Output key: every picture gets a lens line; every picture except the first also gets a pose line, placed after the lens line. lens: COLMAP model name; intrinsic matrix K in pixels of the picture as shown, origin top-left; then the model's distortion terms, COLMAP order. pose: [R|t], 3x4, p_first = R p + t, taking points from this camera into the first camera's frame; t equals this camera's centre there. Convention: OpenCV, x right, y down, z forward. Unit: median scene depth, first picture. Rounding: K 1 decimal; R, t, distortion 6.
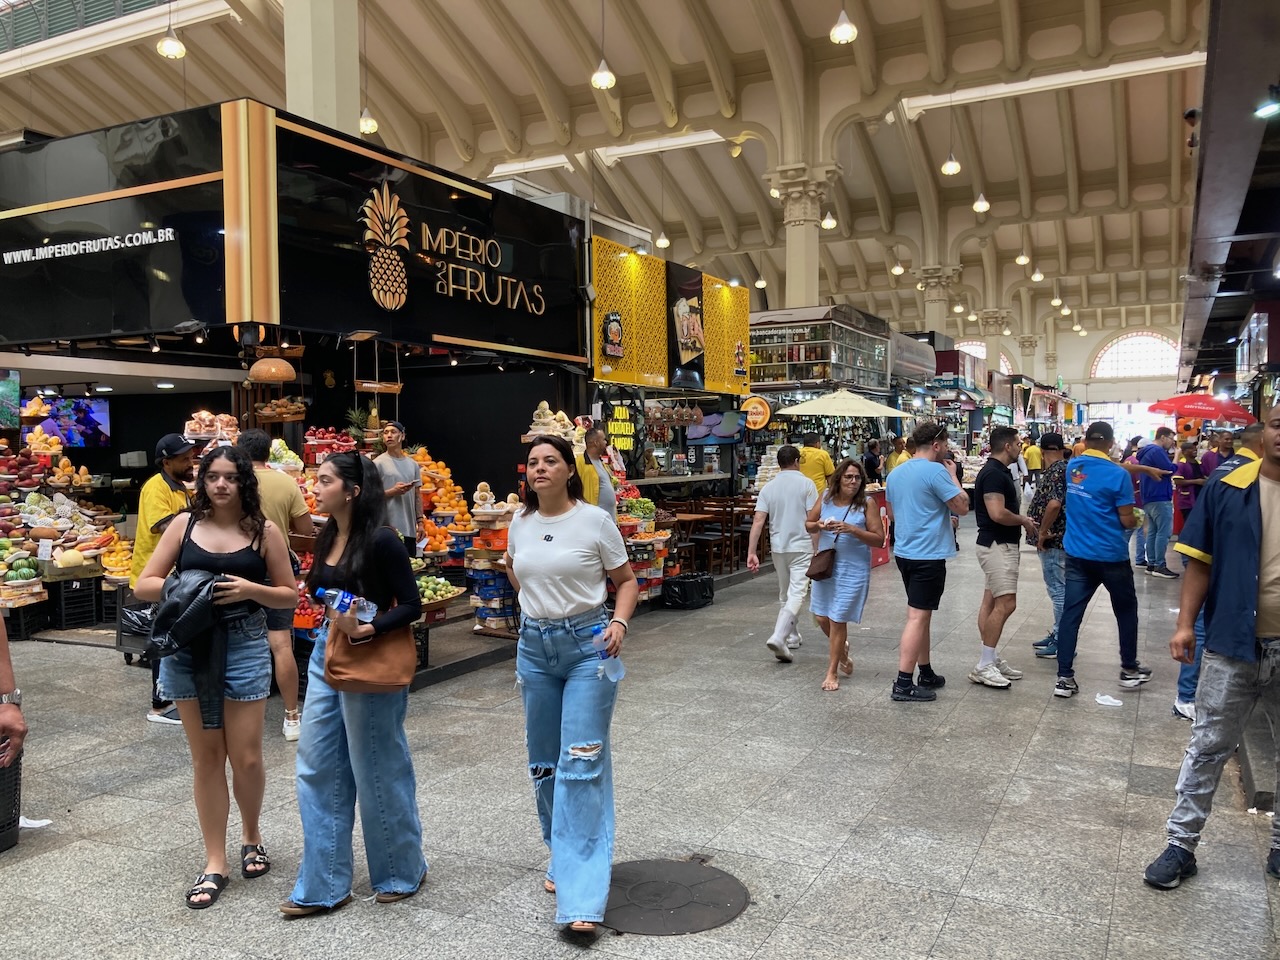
lens RADIAL K [[1051.2, 0, 641.0], [0, 1051.2, 480.1], [0, 0, 1]] dist [0.008421, -0.000639]
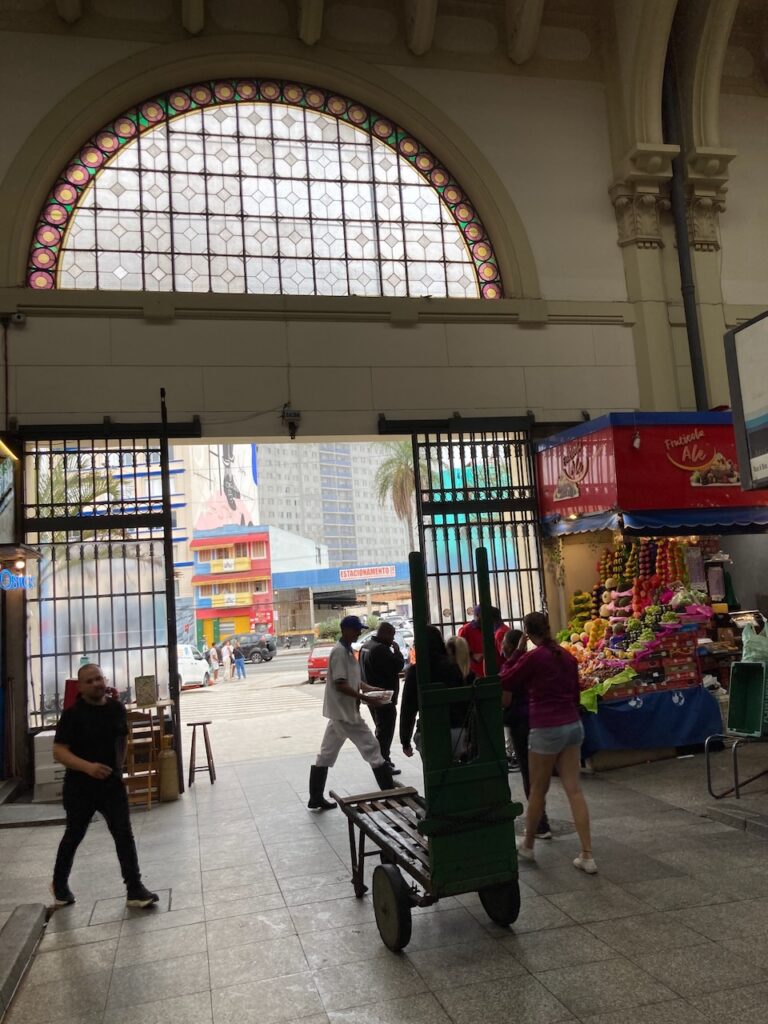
lens RADIAL K [[841.0, 0, 382.9], [0, 841.0, 510.0], [0, 0, 1]] dist [0.008421, -0.000639]
pose [[0.736637, 0.035602, 0.675351, 0.377917], [0.073992, 0.988376, -0.132810, -0.037964], [-0.672228, 0.147804, 0.725440, 0.866664]]
